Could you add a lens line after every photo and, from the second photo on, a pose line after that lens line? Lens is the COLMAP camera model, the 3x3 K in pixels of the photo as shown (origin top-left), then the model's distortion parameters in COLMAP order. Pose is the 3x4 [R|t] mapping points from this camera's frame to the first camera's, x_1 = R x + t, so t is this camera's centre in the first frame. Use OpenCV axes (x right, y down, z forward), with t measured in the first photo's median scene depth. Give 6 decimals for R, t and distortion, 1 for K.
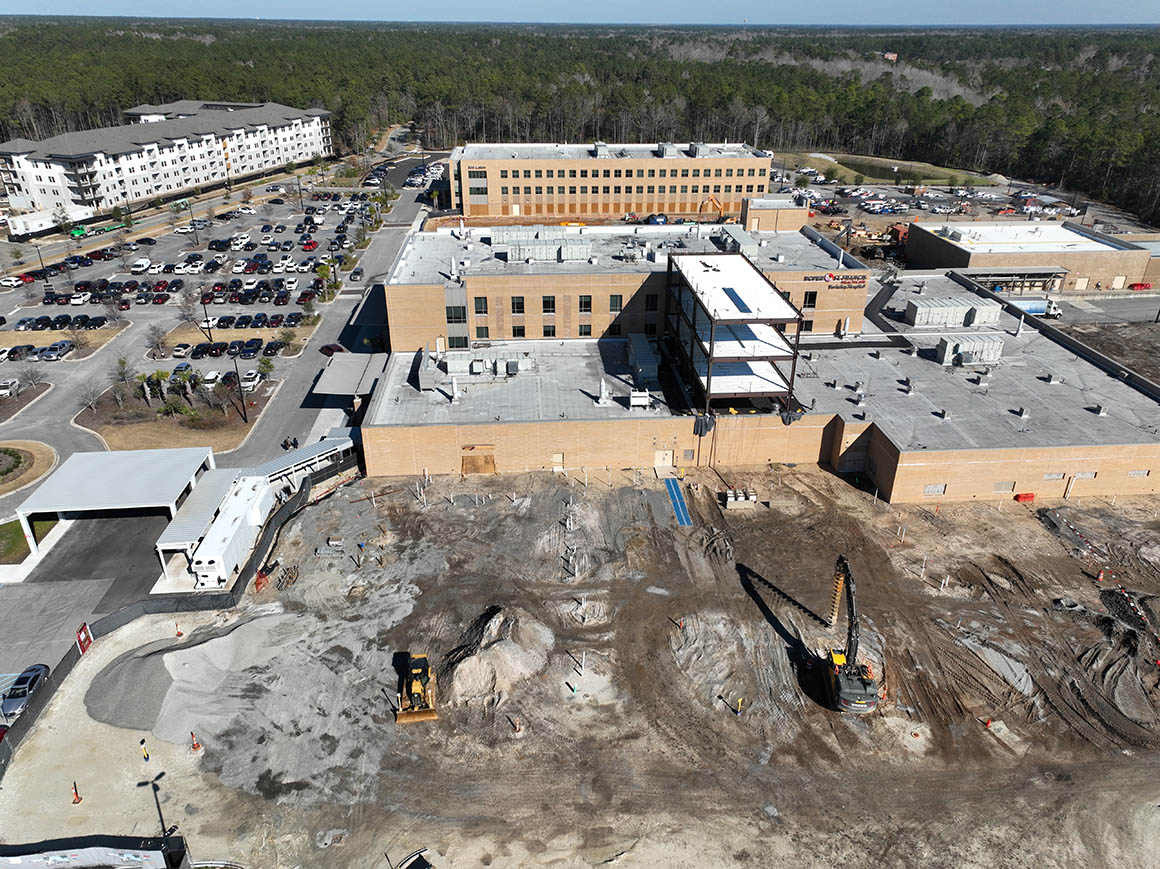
lens RADIAL K [[813.0, 0, 580.0], [0, 813.0, 434.5], [0, 0, 1]] dist [0.001076, 0.029880]
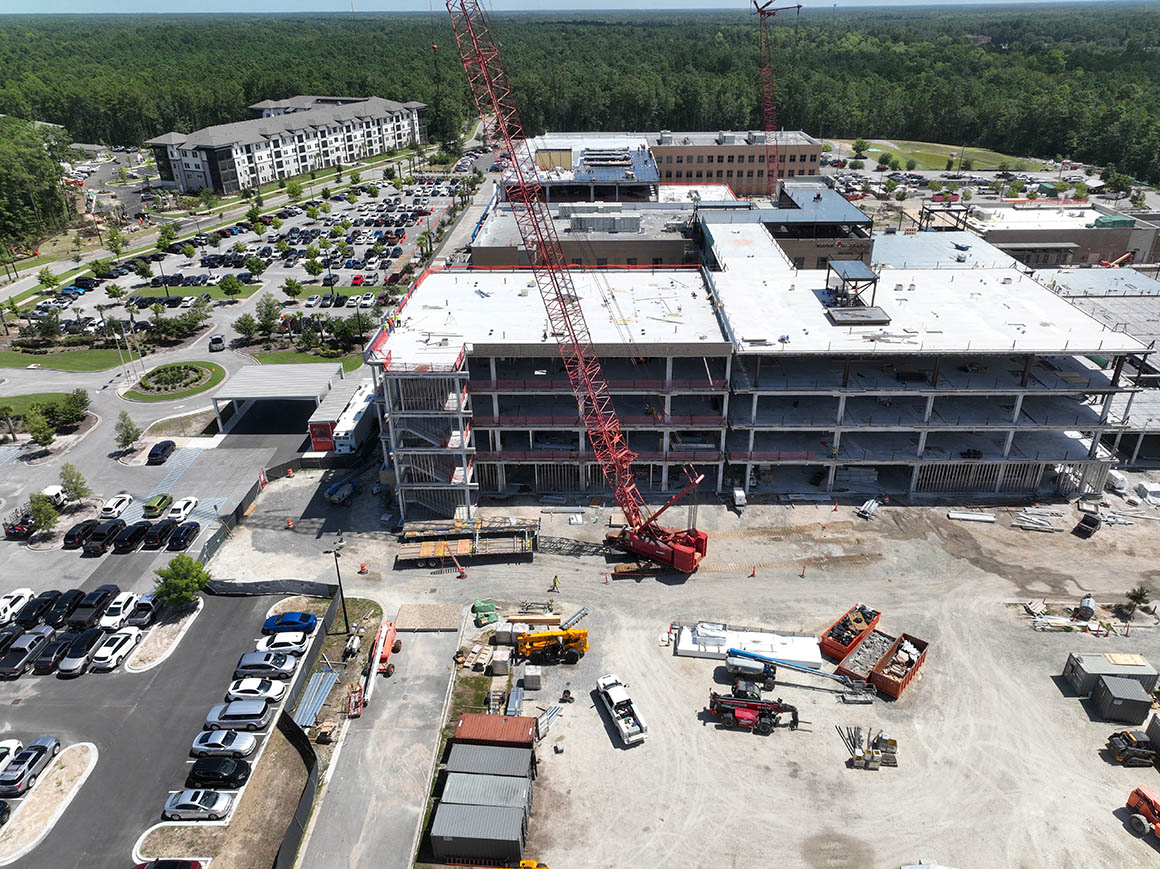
lens RADIAL K [[813.0, 0, 580.0], [0, 813.0, 434.5], [0, 0, 1]] dist [0.001076, 0.029880]
pose [[0.994965, 0.030323, -0.095524, 0.028377], [-0.029089, 0.999475, 0.014284, 0.042284], [0.095907, -0.011434, 0.995325, -0.121600]]
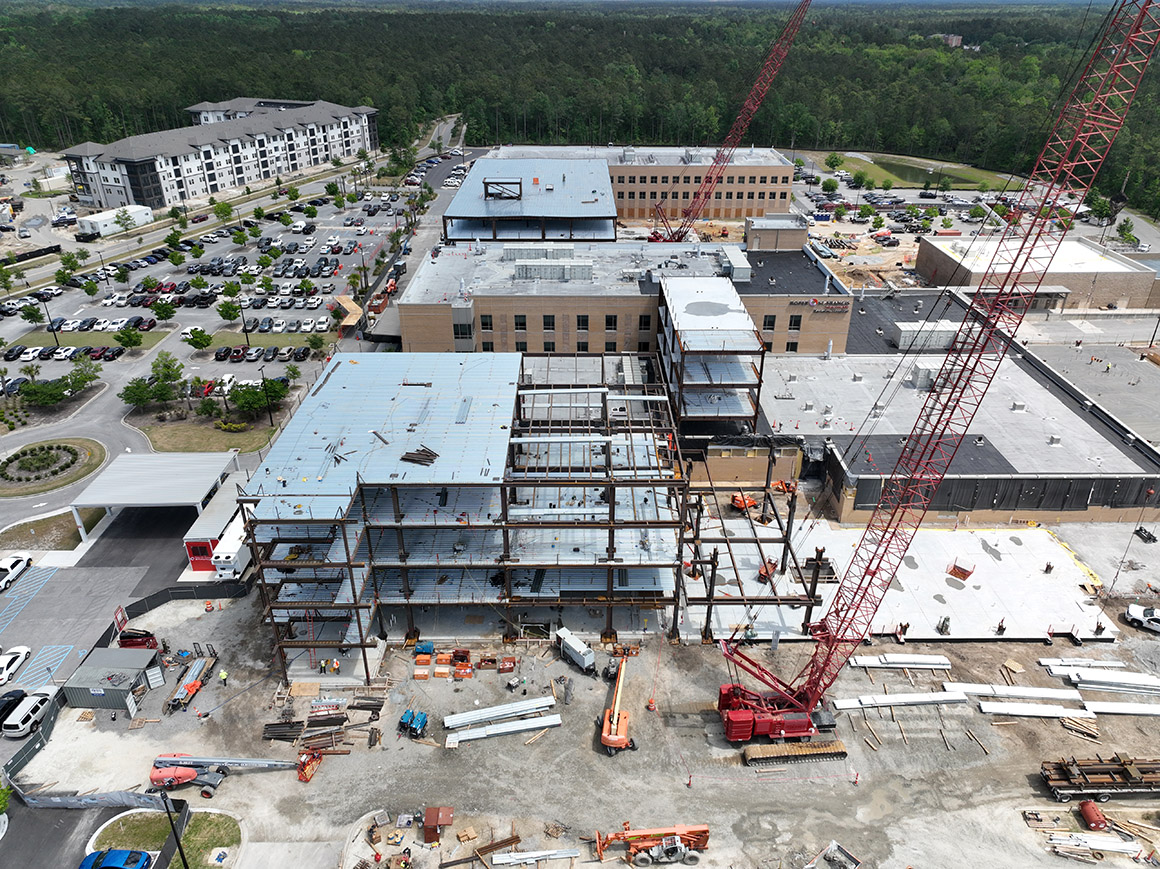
lens RADIAL K [[813.0, 0, 580.0], [0, 813.0, 434.5], [0, 0, 1]] dist [0.001076, 0.029880]
pose [[0.997640, 0.029773, -0.061871, 0.039667], [-0.028246, 0.999278, 0.025402, -0.021225], [0.062583, -0.023595, 0.997761, -0.043033]]
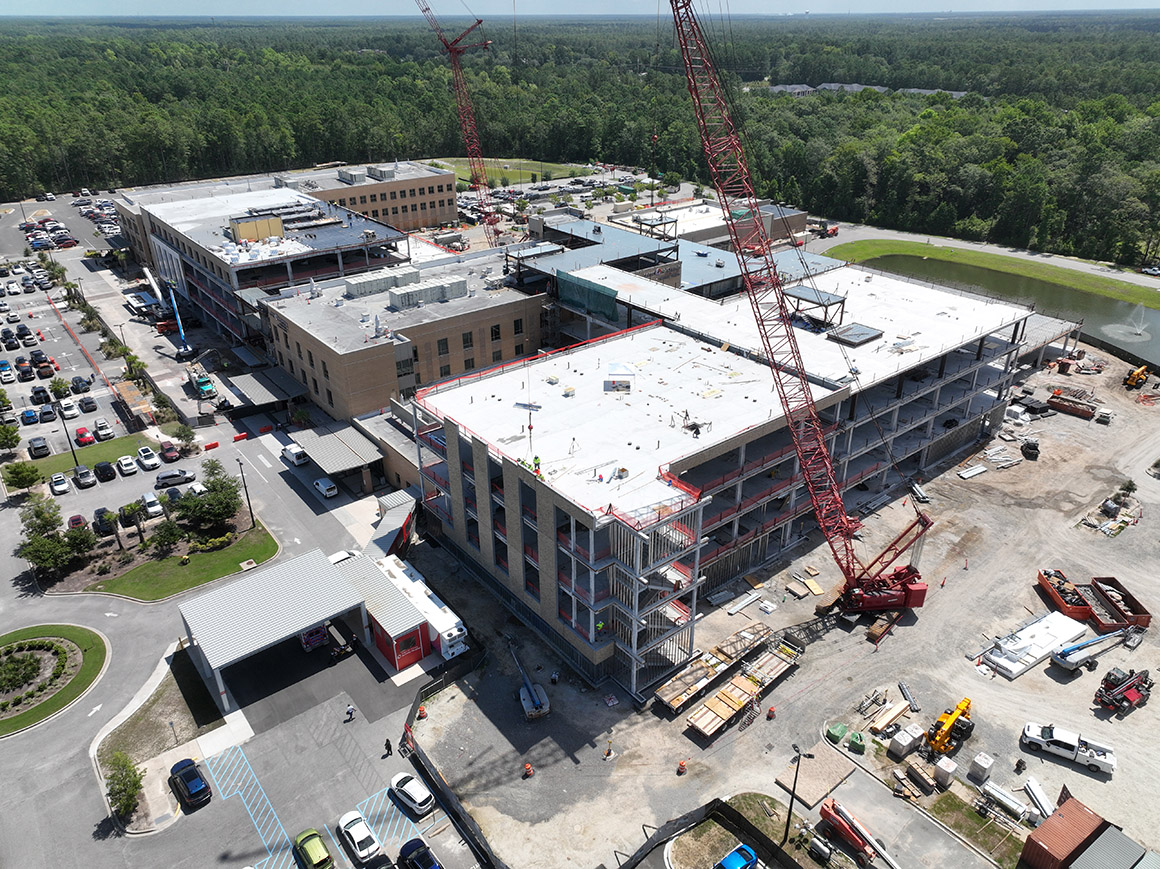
lens RADIAL K [[813.0, 0, 580.0], [0, 813.0, 434.5], [0, 0, 1]] dist [0.001076, 0.029880]
pose [[0.826281, -0.272495, 0.492957, -0.265528], [0.267547, 0.960030, 0.082227, -0.047161], [-0.495660, 0.063946, 0.866159, -0.010504]]
